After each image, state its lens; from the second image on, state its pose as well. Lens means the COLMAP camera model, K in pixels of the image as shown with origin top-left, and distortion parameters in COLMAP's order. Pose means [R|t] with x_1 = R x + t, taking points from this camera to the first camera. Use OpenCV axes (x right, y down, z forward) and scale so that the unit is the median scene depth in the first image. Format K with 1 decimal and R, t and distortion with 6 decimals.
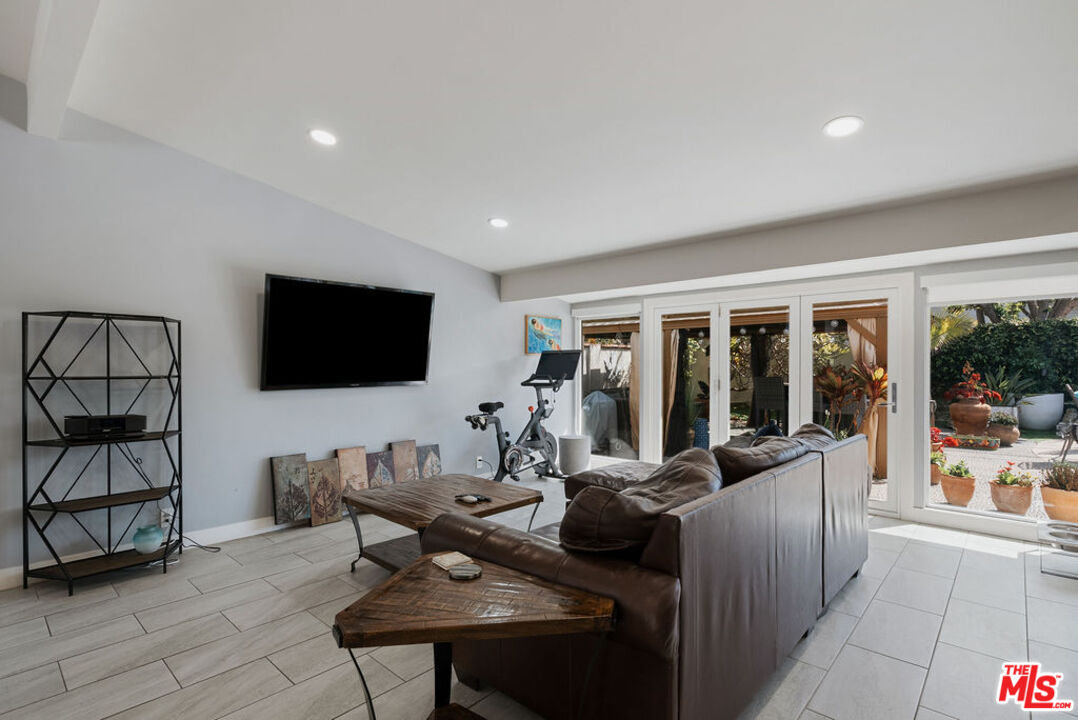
lens RADIAL K [[520.4, 0, 541.8], [0, 520.4, 364.0], [0, 0, 1]] dist [0.004768, 0.000718]
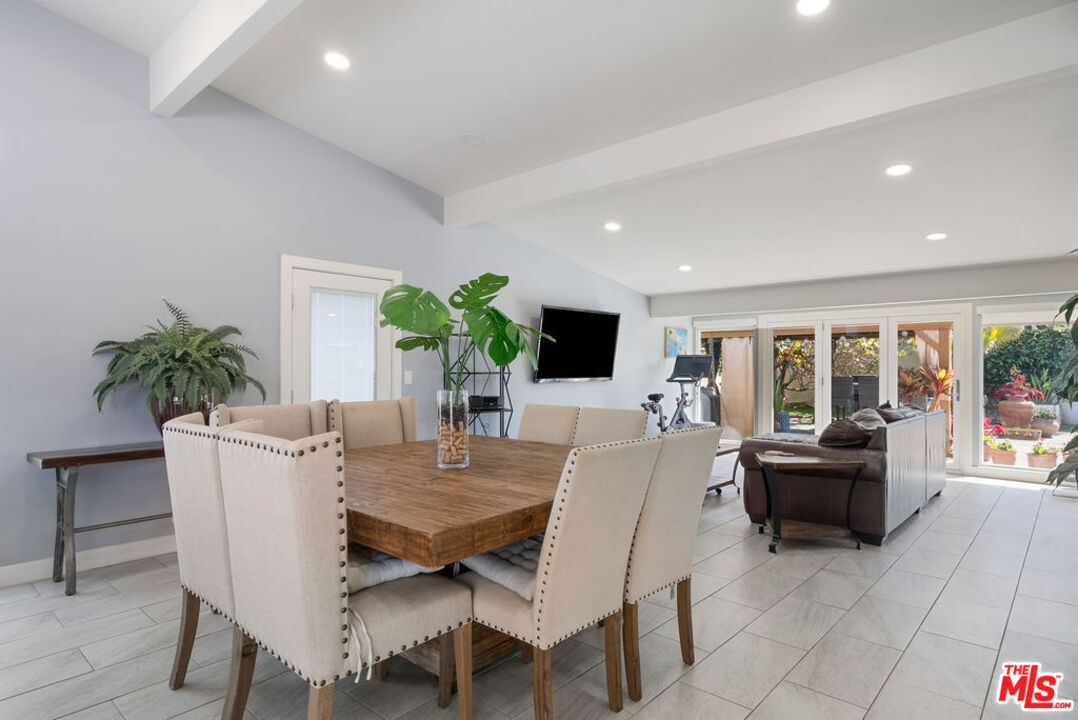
lens RADIAL K [[583.4, 0, 539.0], [0, 583.4, 360.0], [0, 0, 1]] dist [0.004113, 0.000565]
pose [[0.999981, 0.003771, -0.004906, -0.325136], [-0.003809, 0.999963, -0.007769, -0.000581], [0.004877, 0.007787, 0.999958, -0.424767]]
